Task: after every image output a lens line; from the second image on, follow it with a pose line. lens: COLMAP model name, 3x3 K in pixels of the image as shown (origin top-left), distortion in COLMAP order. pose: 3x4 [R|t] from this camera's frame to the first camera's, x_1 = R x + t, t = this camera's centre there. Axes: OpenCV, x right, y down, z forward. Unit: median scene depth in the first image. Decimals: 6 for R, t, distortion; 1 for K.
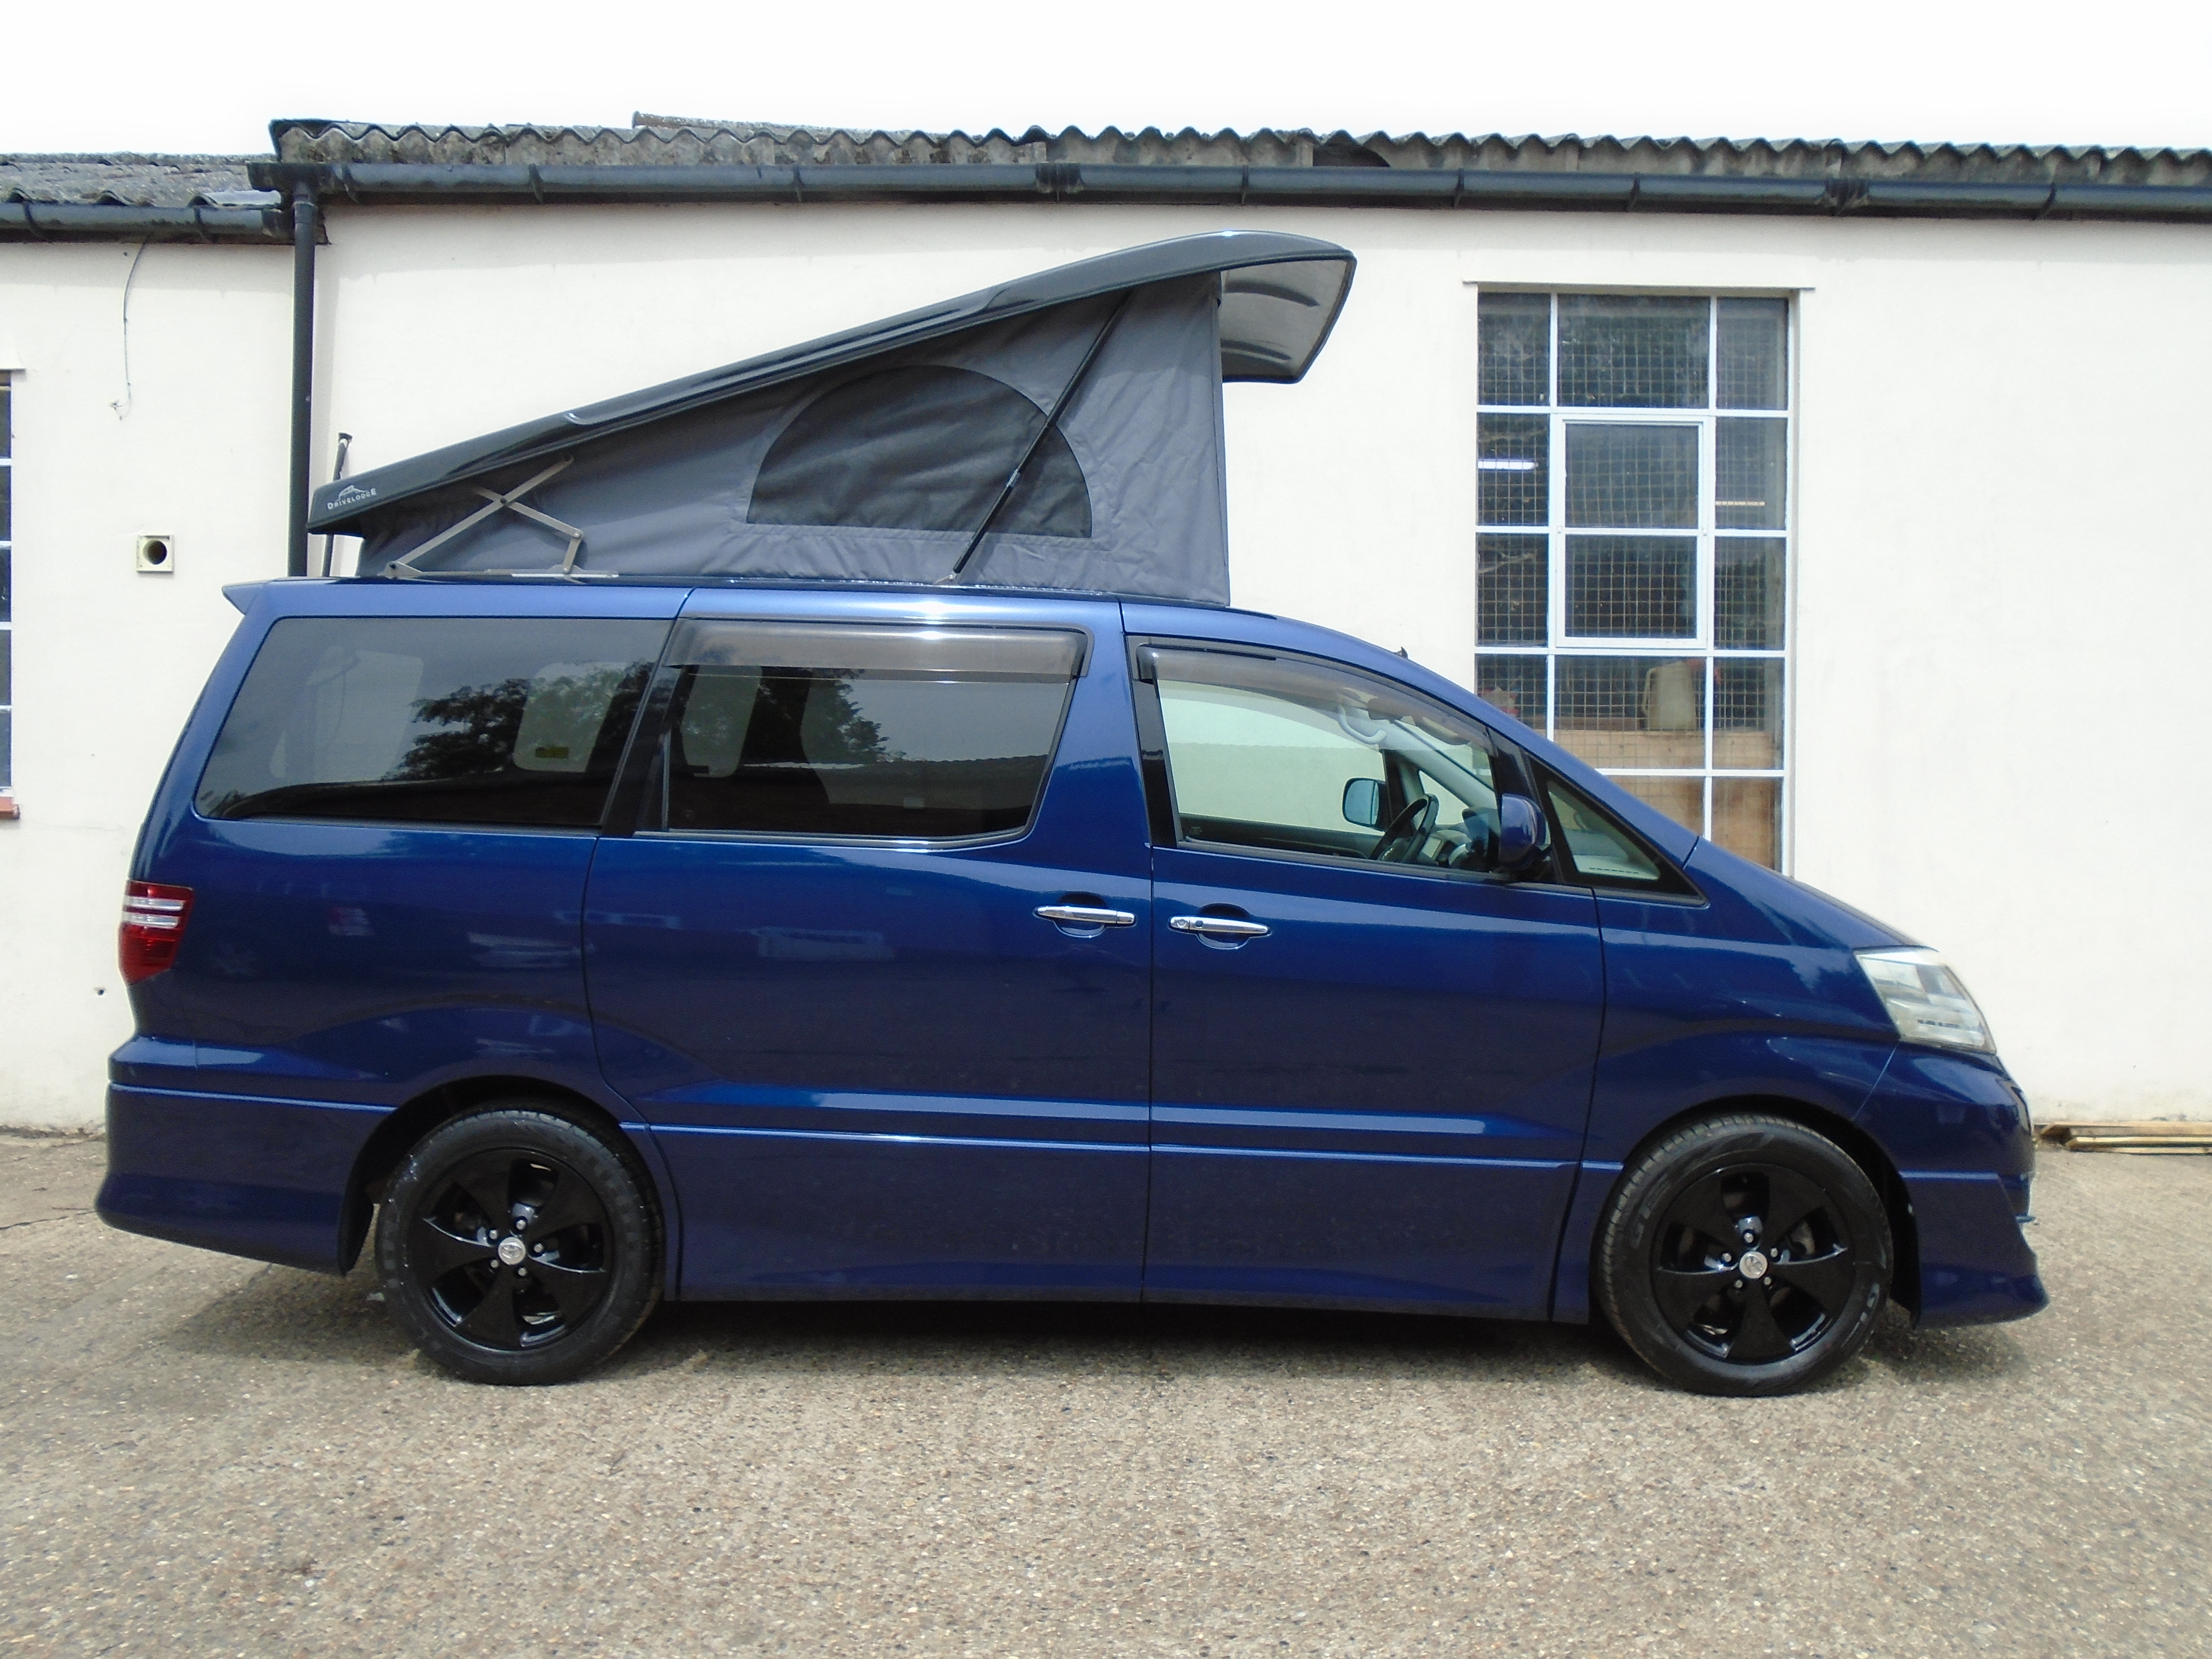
lens RADIAL K [[1689.9, 0, 1100.6], [0, 1689.9, 827.7], [0, 0, 1]] dist [-0.023351, 0.010330]
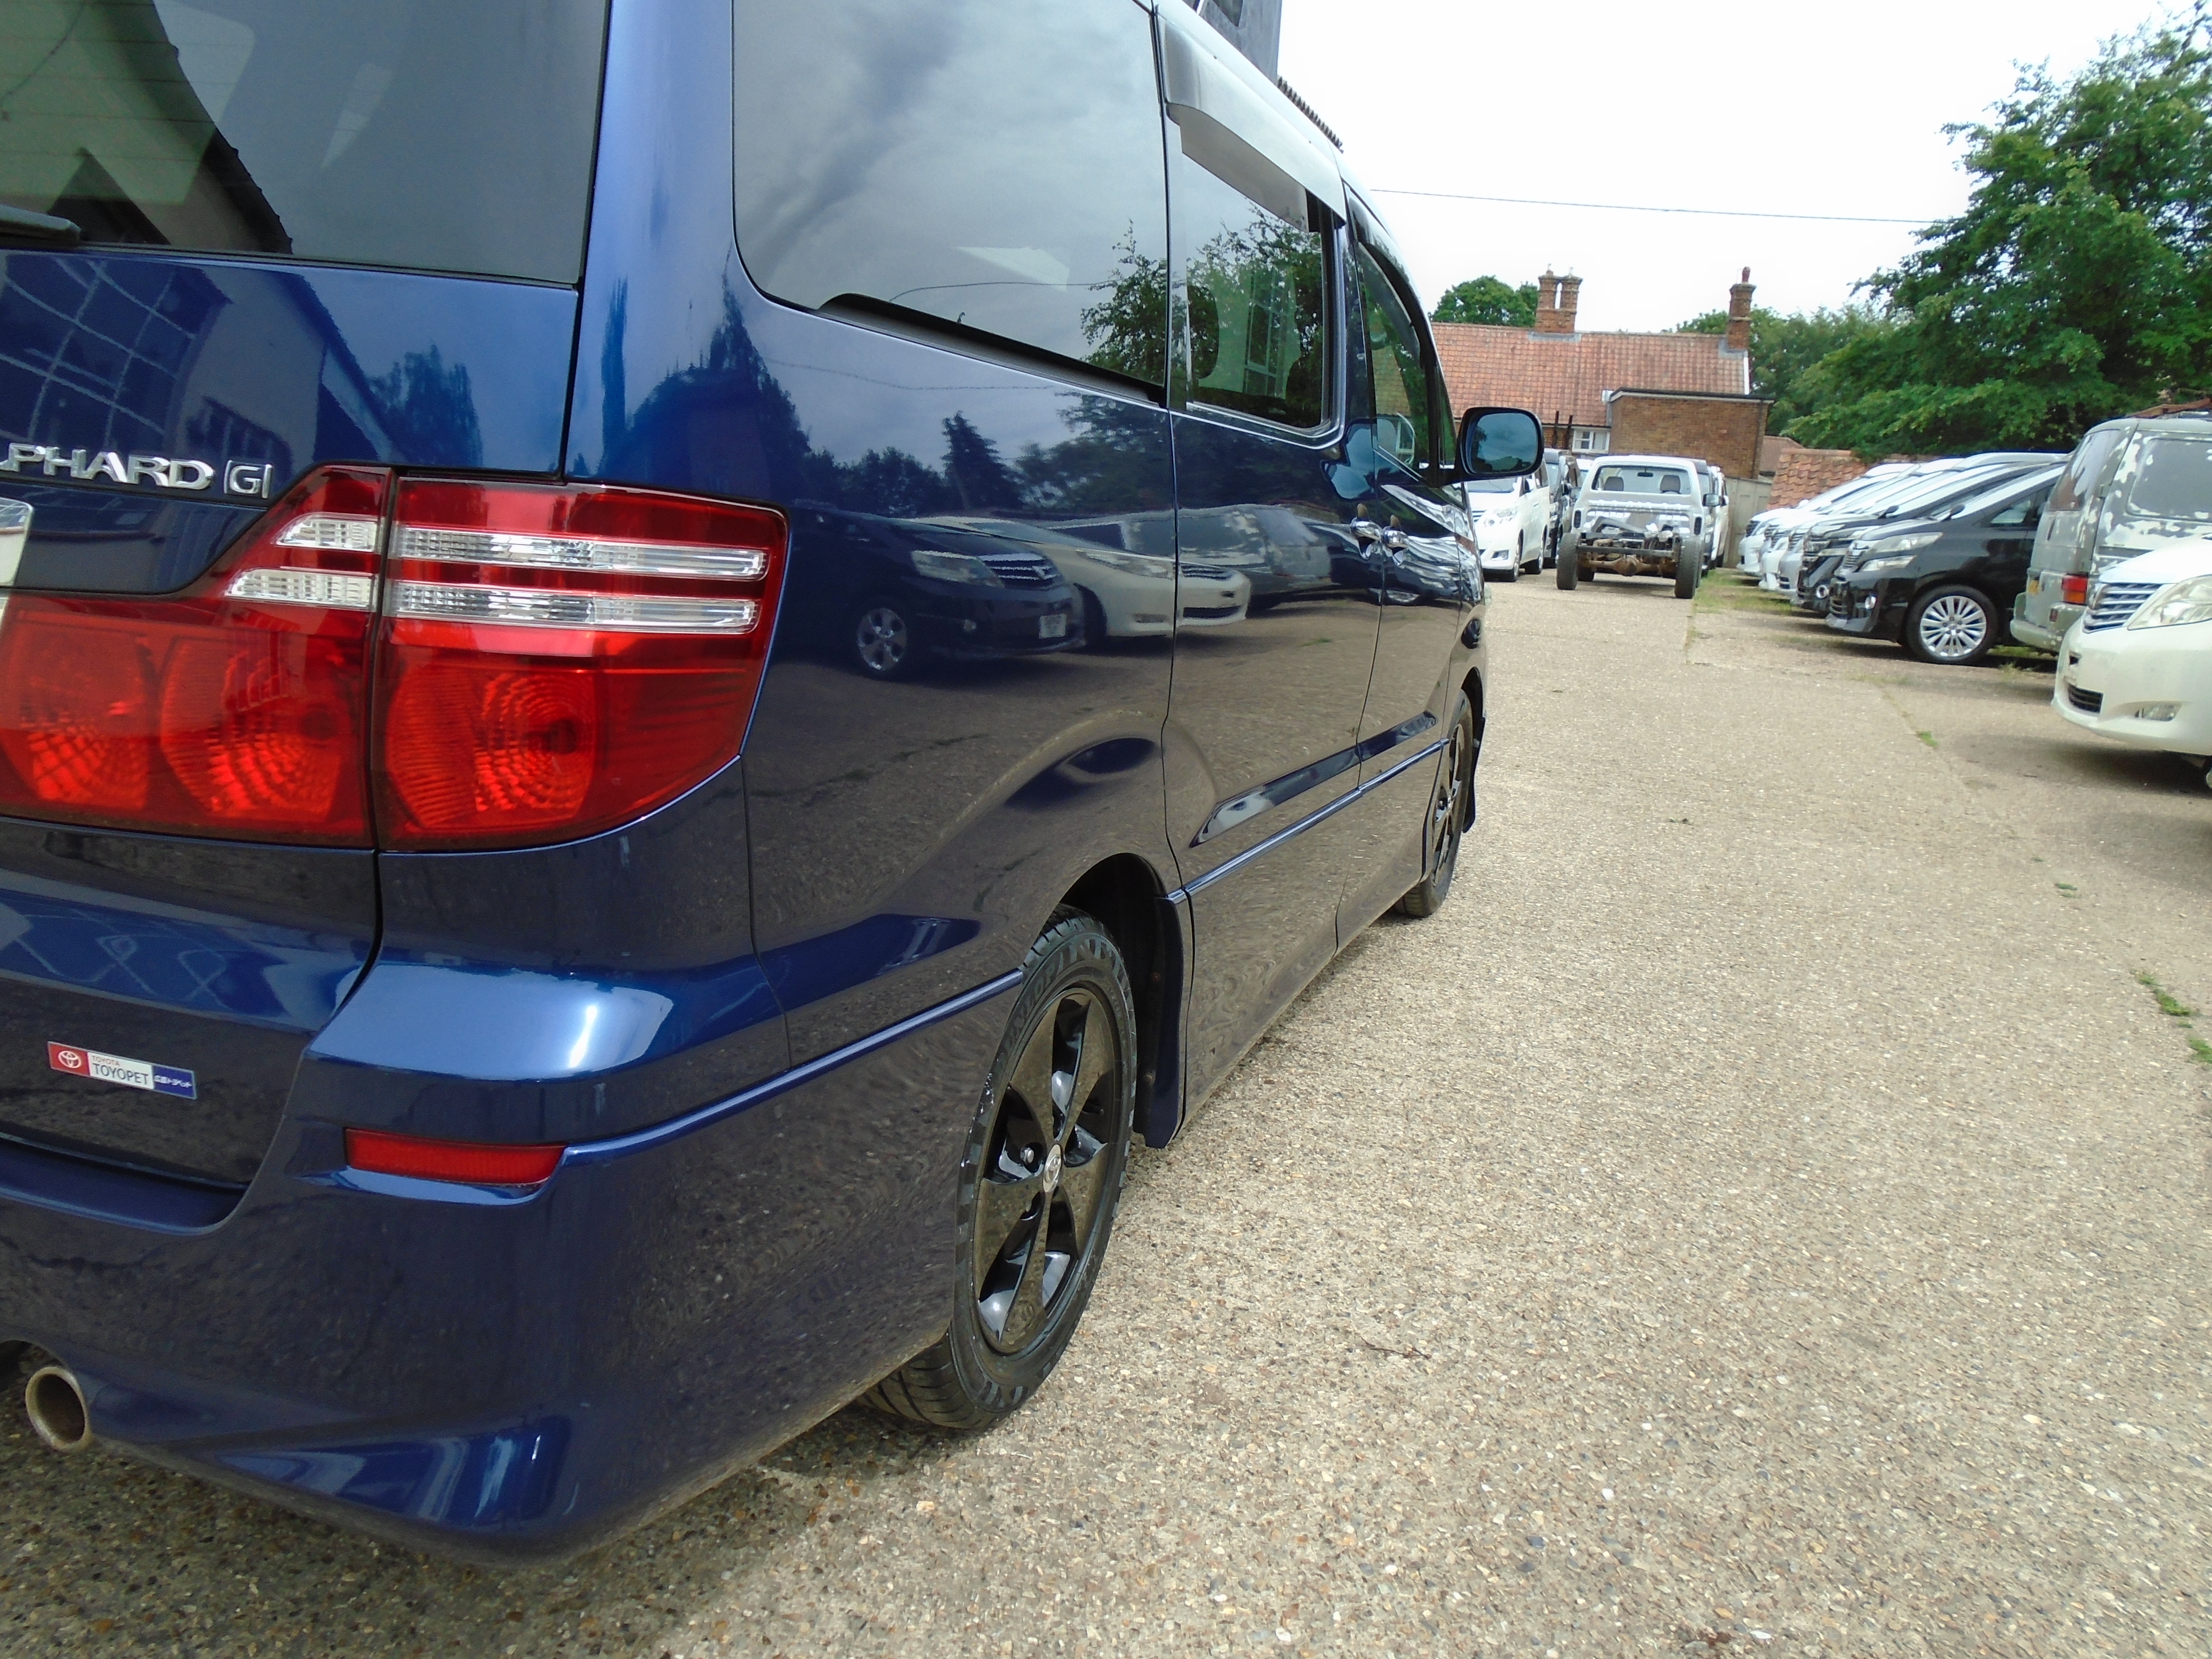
lens RADIAL K [[1689.9, 0, 1106.2], [0, 1689.9, 824.1], [0, 0, 1]] dist [-0.023351, 0.010330]
pose [[0.351020, -0.180836, 0.918740, -0.825828], [-0.041267, 0.977233, 0.208116, 0.023980], [-0.935458, -0.110967, 0.335566, 0.801807]]
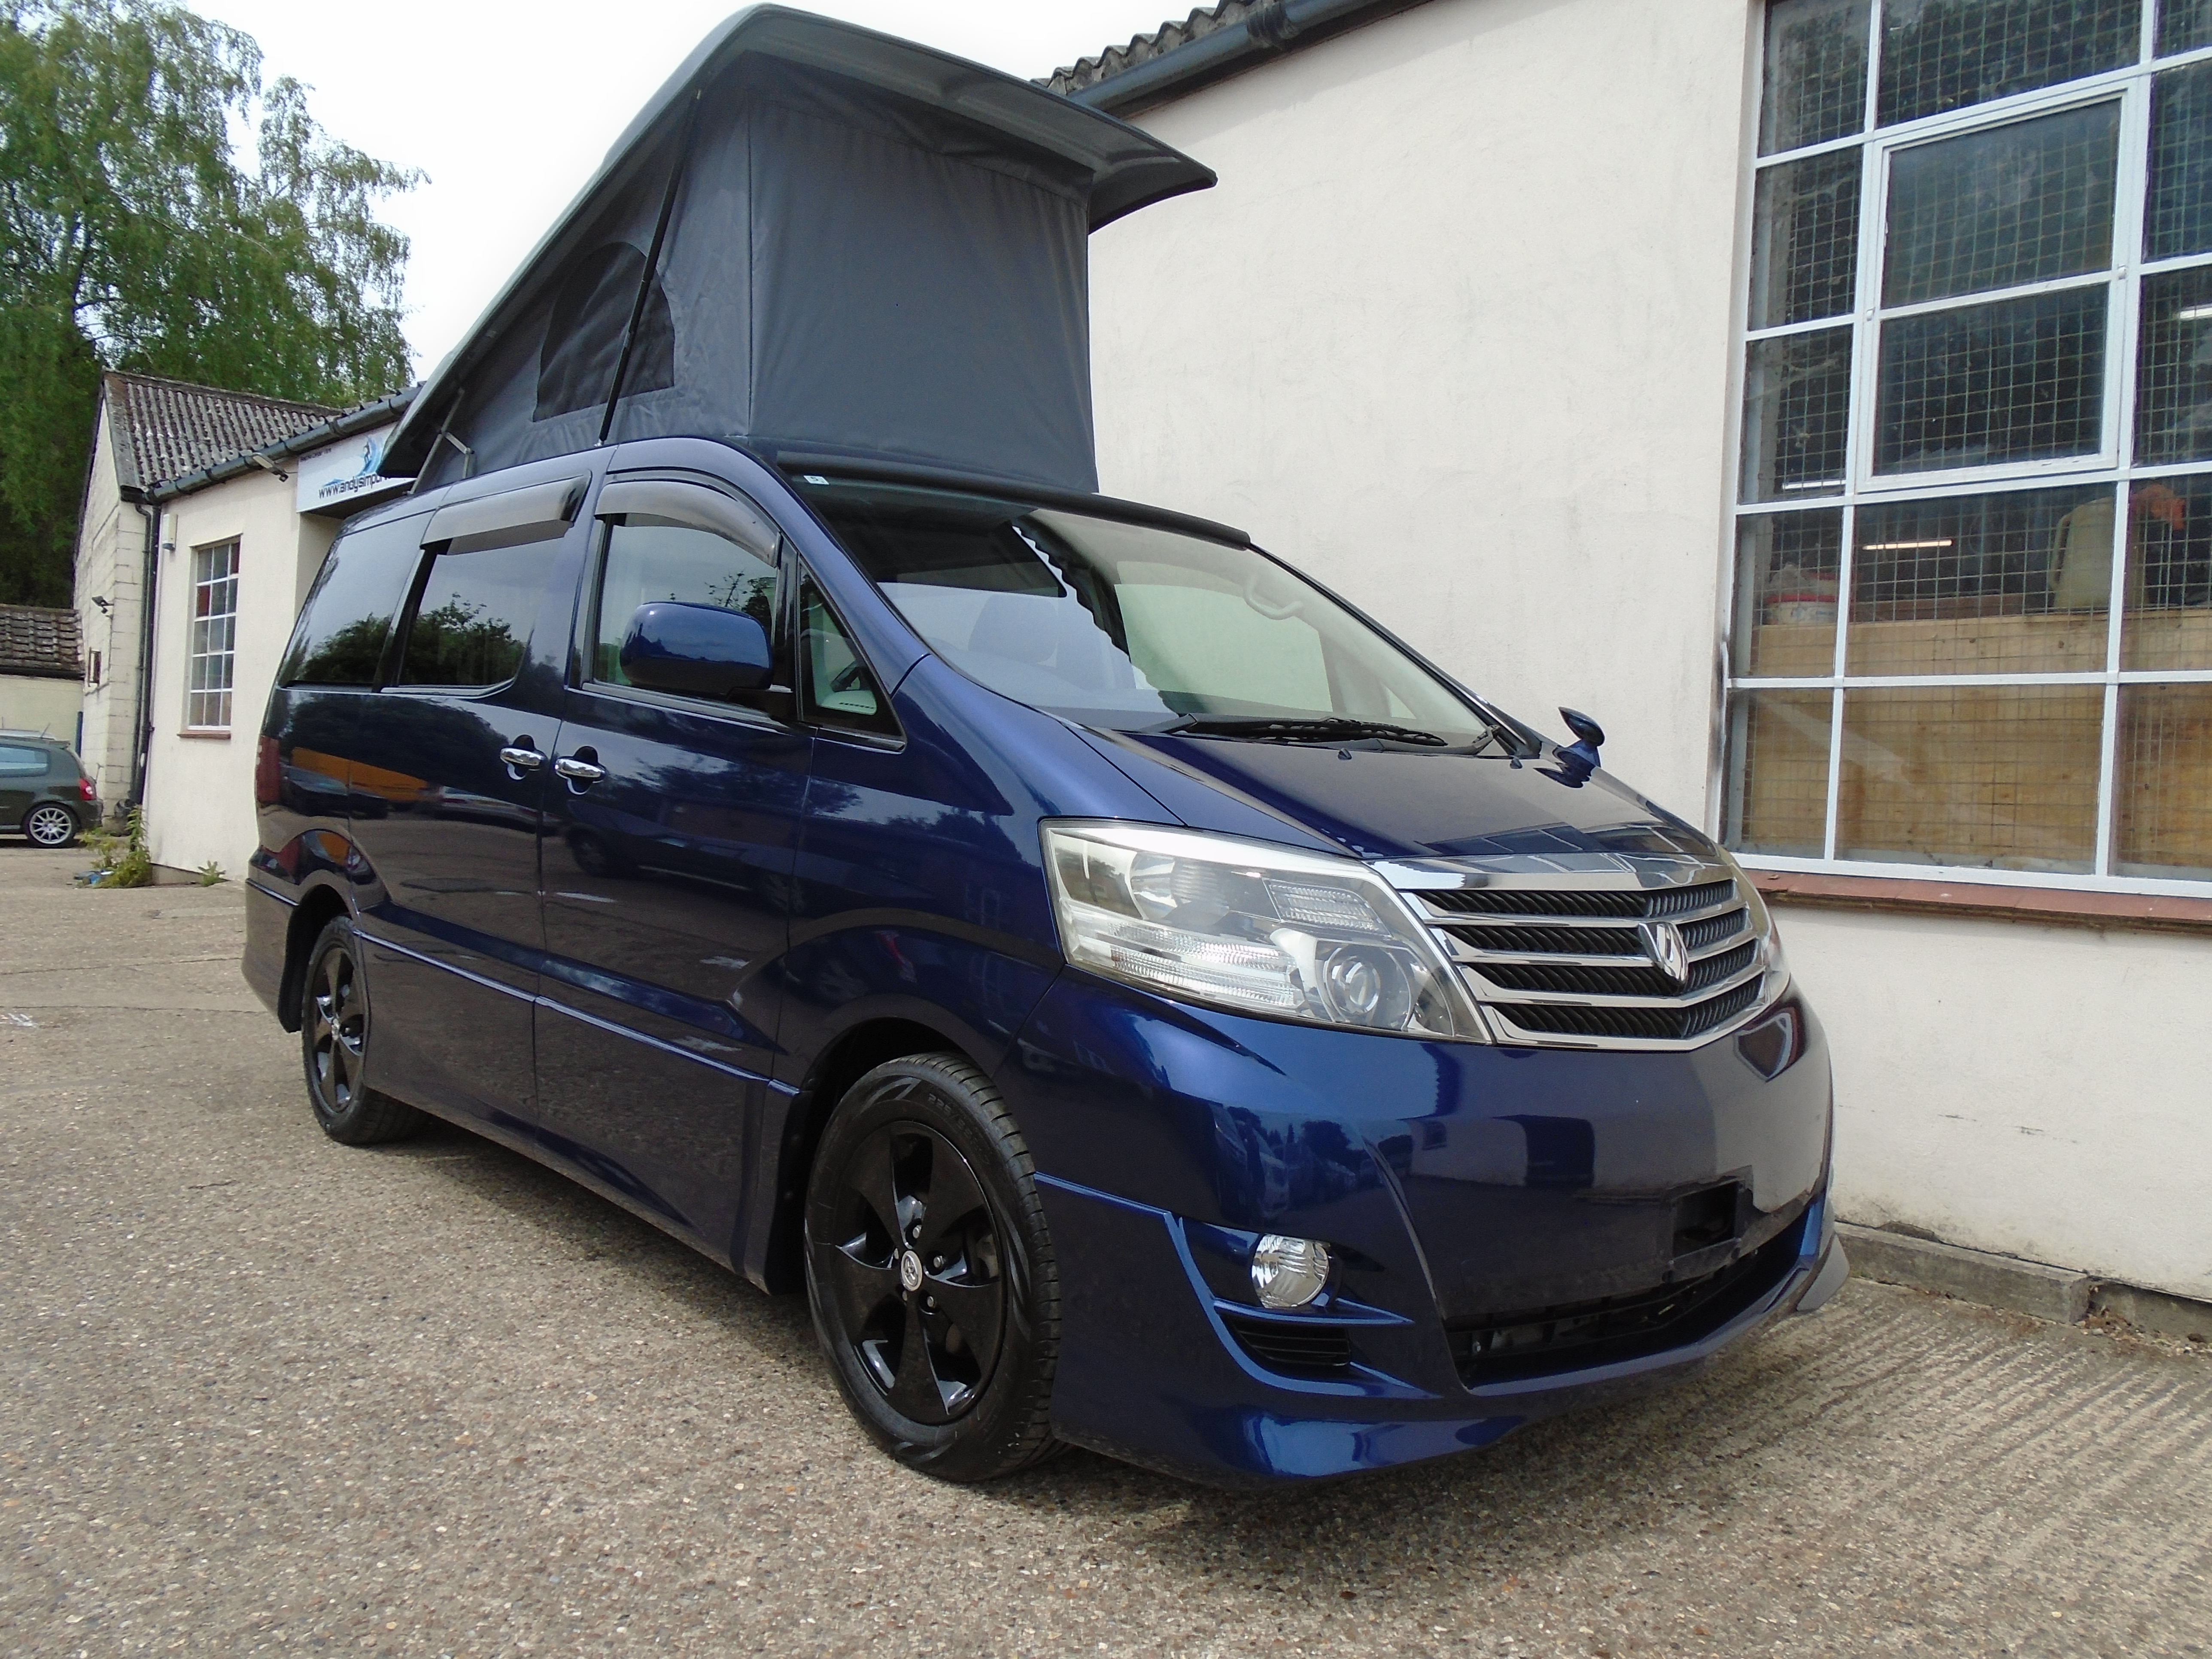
lens RADIAL K [[1689.9, 0, 1099.7], [0, 1689.9, 823.4], [0, 0, 1]] dist [-0.023351, 0.010330]
pose [[0.669396, 0.033594, -0.742146, 0.928780], [-0.062862, 0.997956, -0.011525, 0.078495], [0.740242, 0.054368, 0.670139, 0.573479]]
